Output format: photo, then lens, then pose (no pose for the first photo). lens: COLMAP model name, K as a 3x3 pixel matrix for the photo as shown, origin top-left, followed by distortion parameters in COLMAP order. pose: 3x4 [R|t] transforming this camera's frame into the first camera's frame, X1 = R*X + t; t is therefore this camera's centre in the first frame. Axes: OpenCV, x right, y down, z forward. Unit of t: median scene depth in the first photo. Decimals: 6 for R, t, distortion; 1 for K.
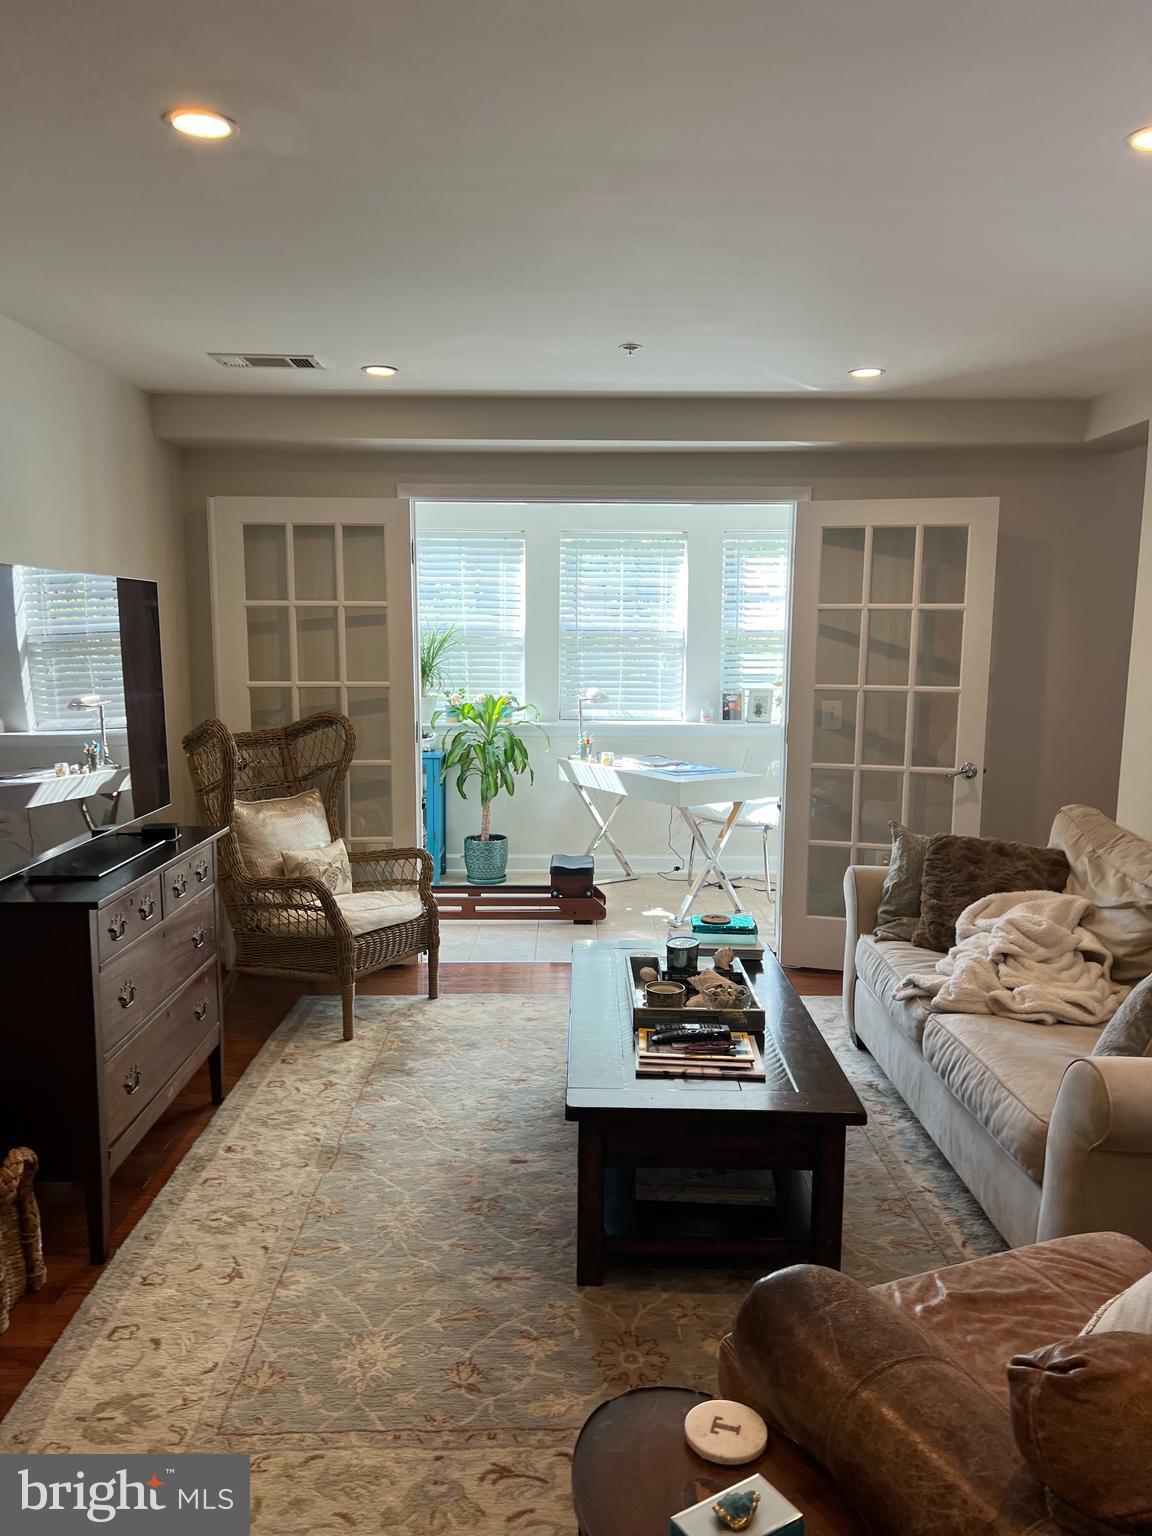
lens RADIAL K [[1151.6, 0, 580.8], [0, 1151.6, 776.5], [0, 0, 1]] dist [0.057542, -0.068074]
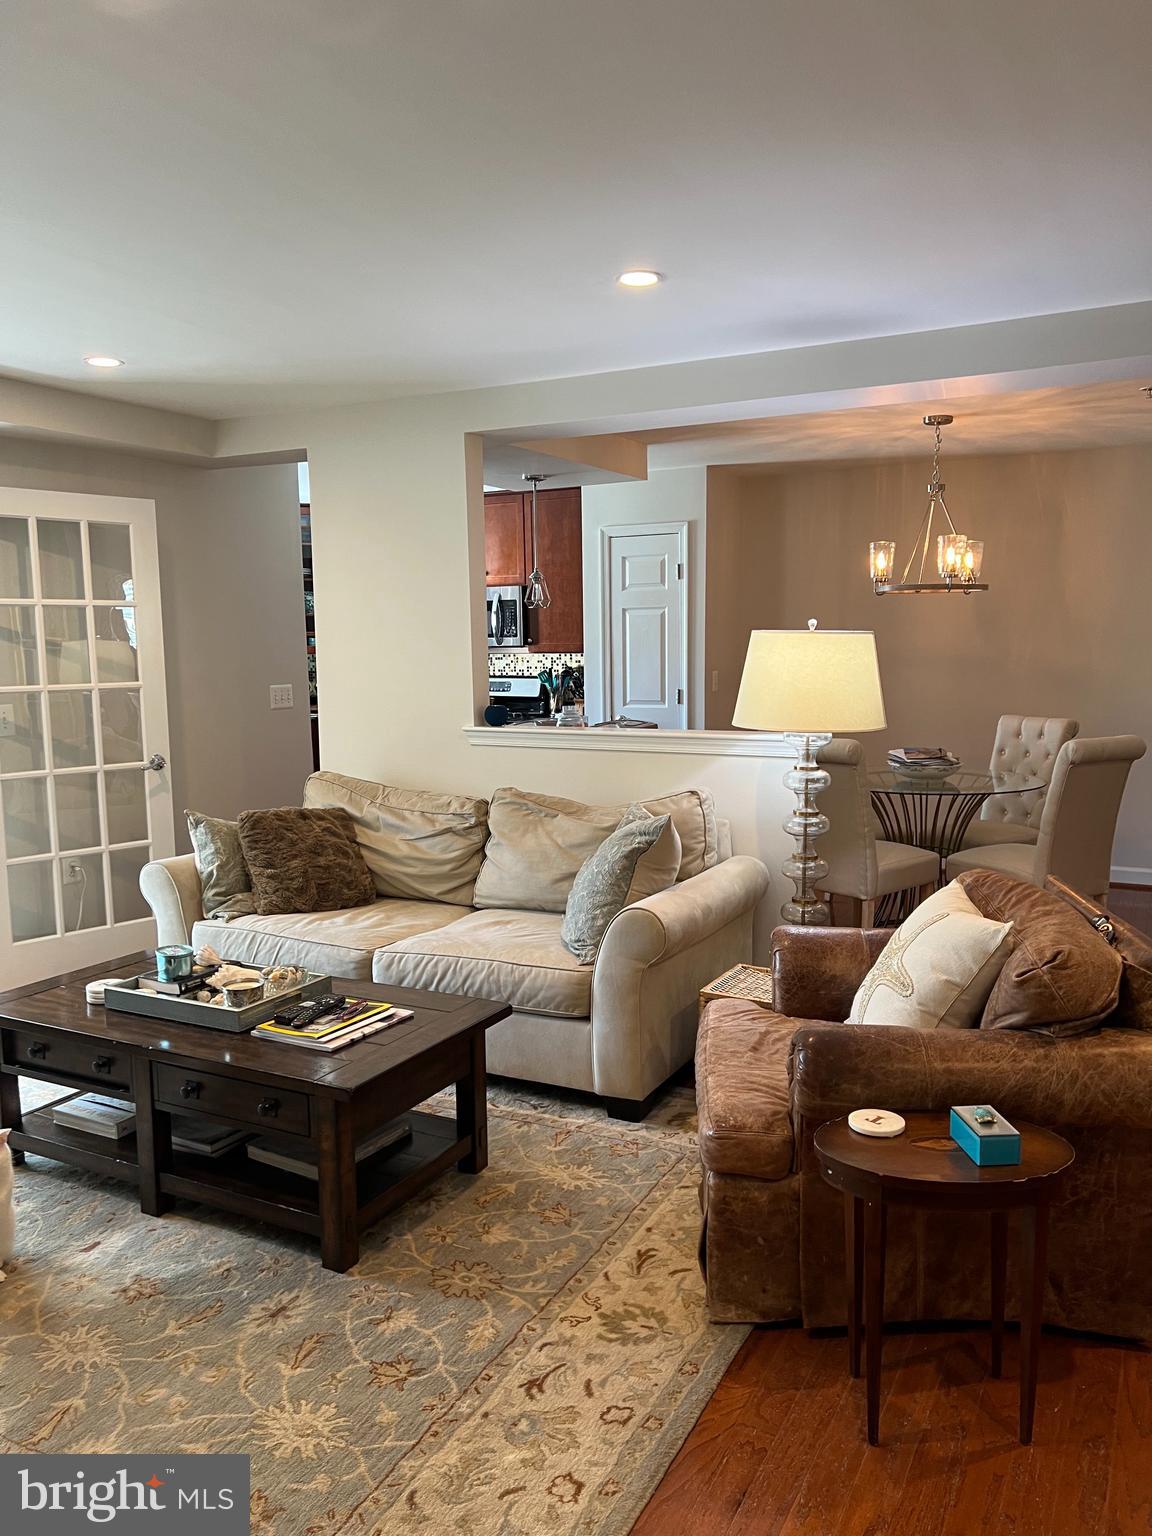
lens RADIAL K [[1151.6, 0, 580.8], [0, 1151.6, 776.5], [0, 0, 1]] dist [0.057542, -0.068074]
pose [[0.471413, -0.121483, 0.873506, -0.416075], [0.133648, 0.988869, 0.065401, -0.010013], [-0.871727, 0.085911, 0.482401, 0.179524]]
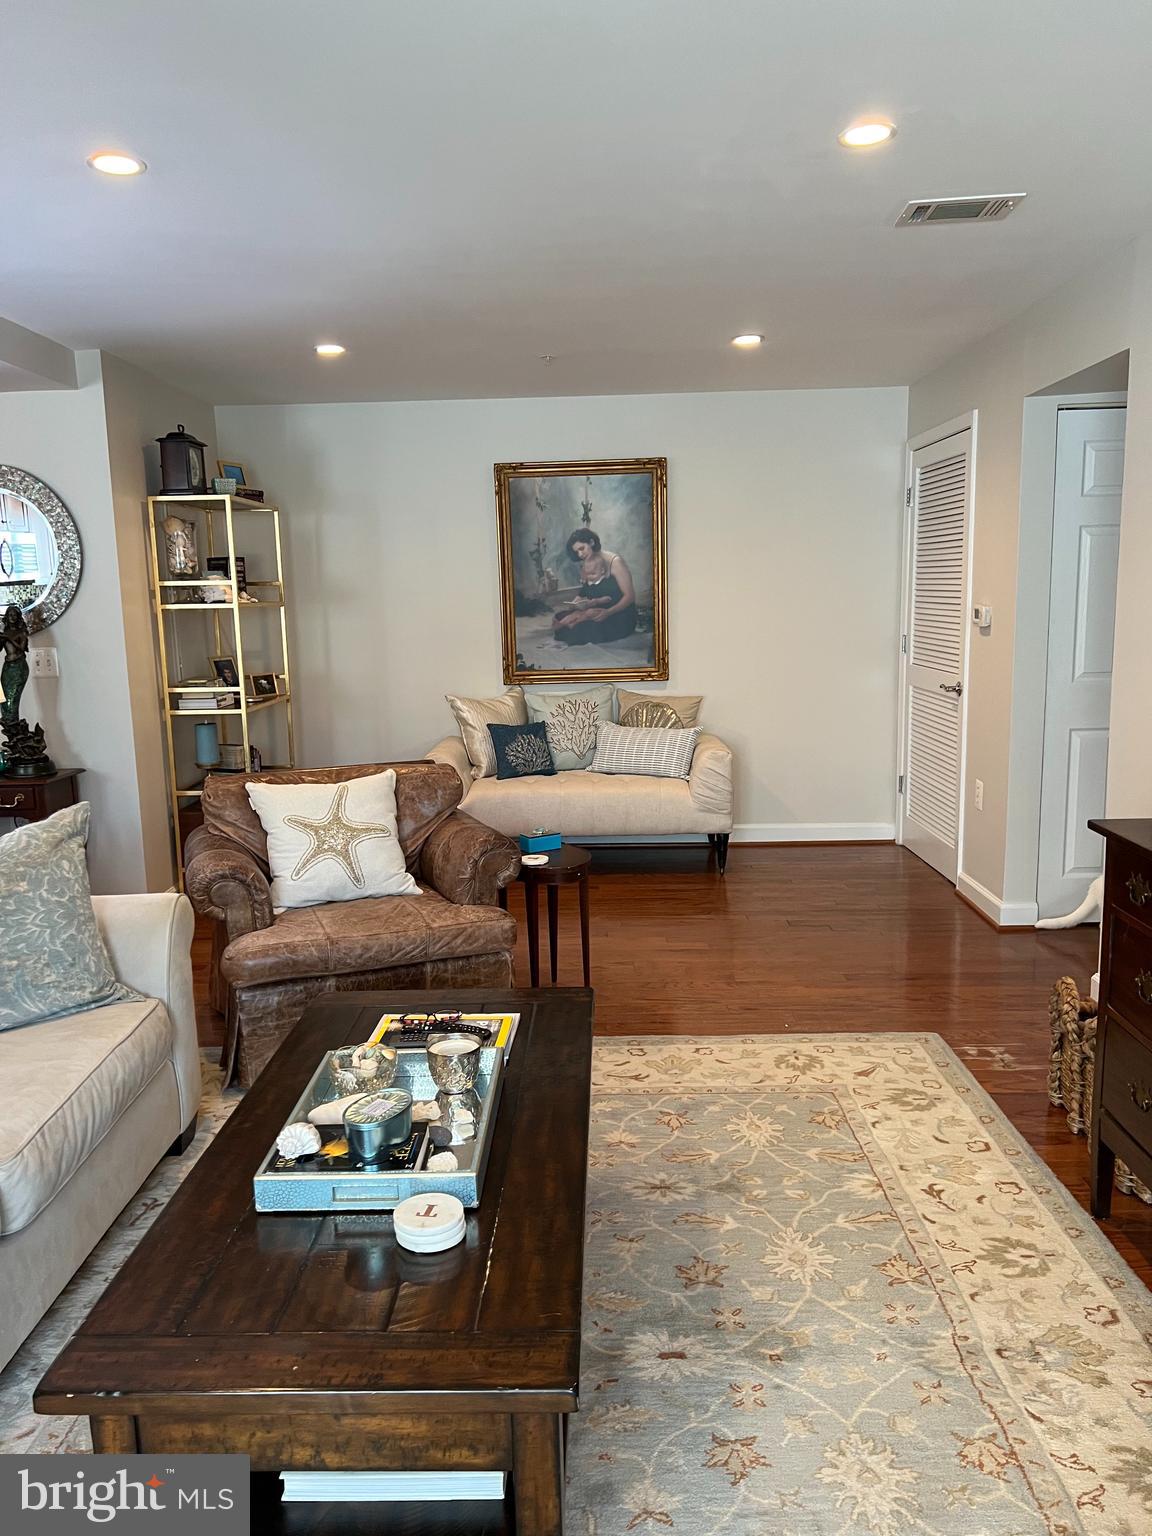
lens RADIAL K [[1151.6, 0, 580.8], [0, 1151.6, 776.5], [0, 0, 1]] dist [0.057542, -0.068074]
pose [[-0.999620, 0.014357, 0.023513, -0.016134], [0.020517, 0.957546, 0.287548, -0.117237], [-0.018386, 0.287922, -0.957477, 1.090309]]
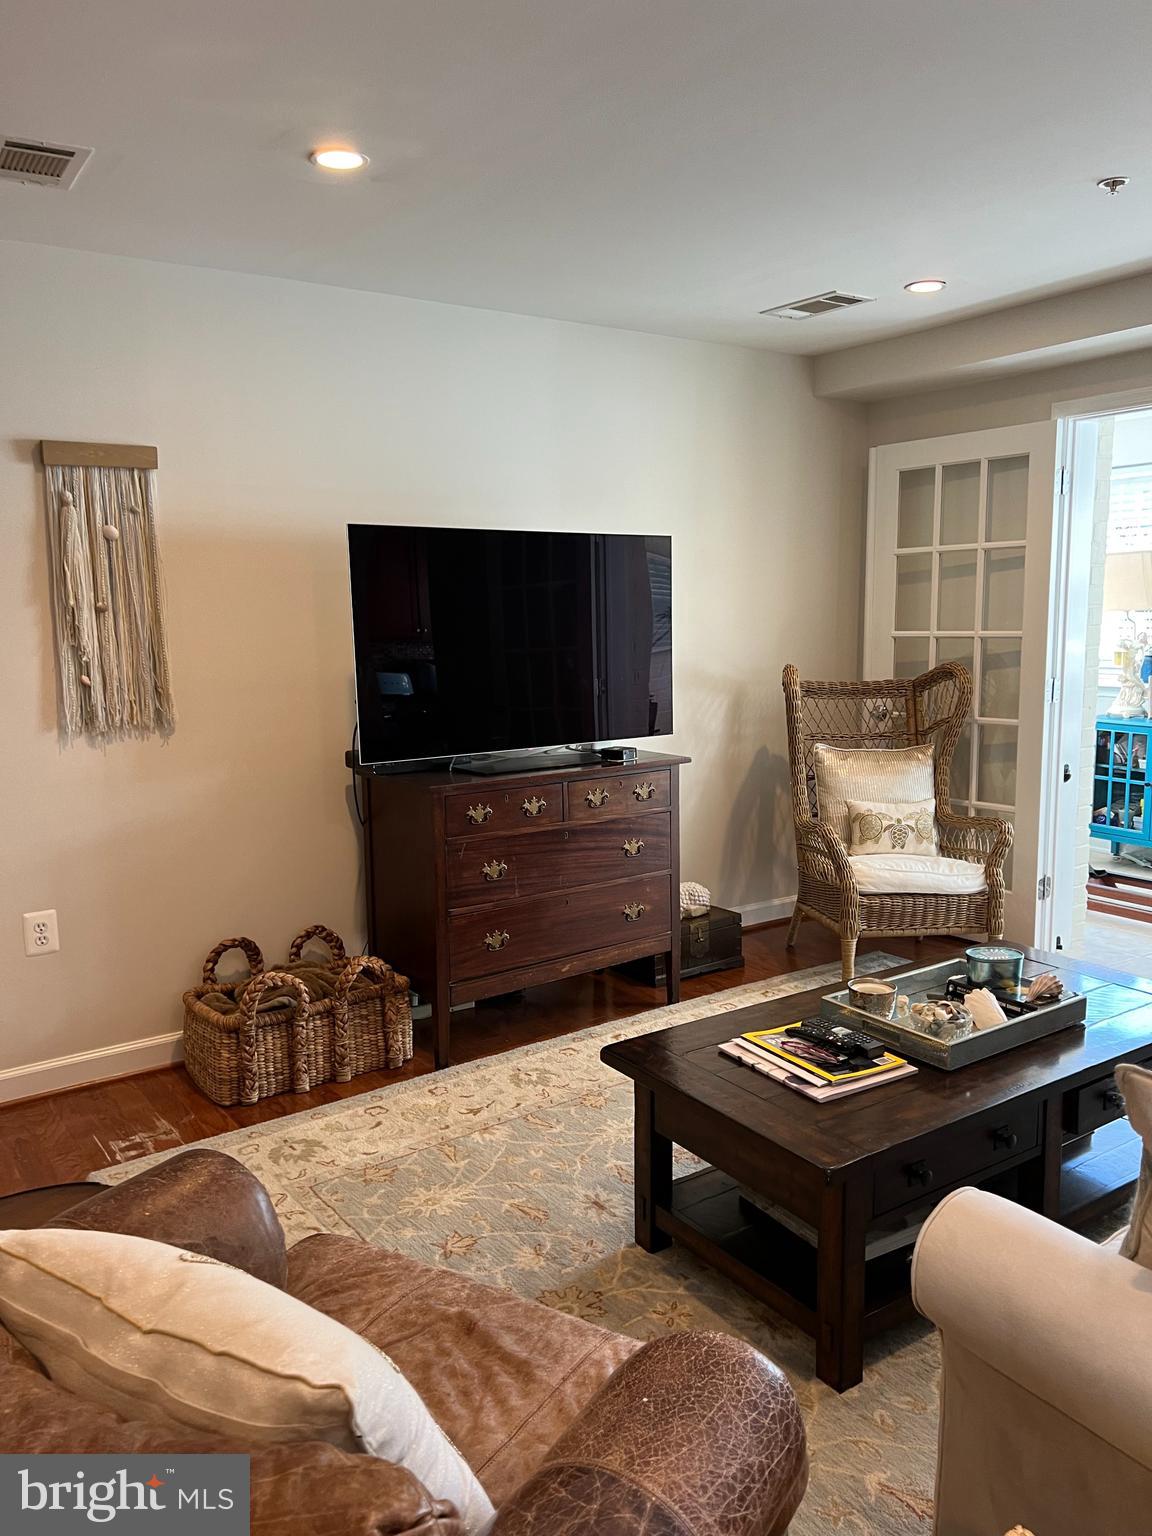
lens RADIAL K [[1151.6, 0, 580.8], [0, 1151.6, 776.5], [0, 0, 1]] dist [0.057542, -0.068074]
pose [[0.572564, 0.108596, -0.812636, 0.411219], [-0.088722, 0.993575, 0.070264, -0.004415], [0.815045, 0.031868, 0.578521, 0.229005]]
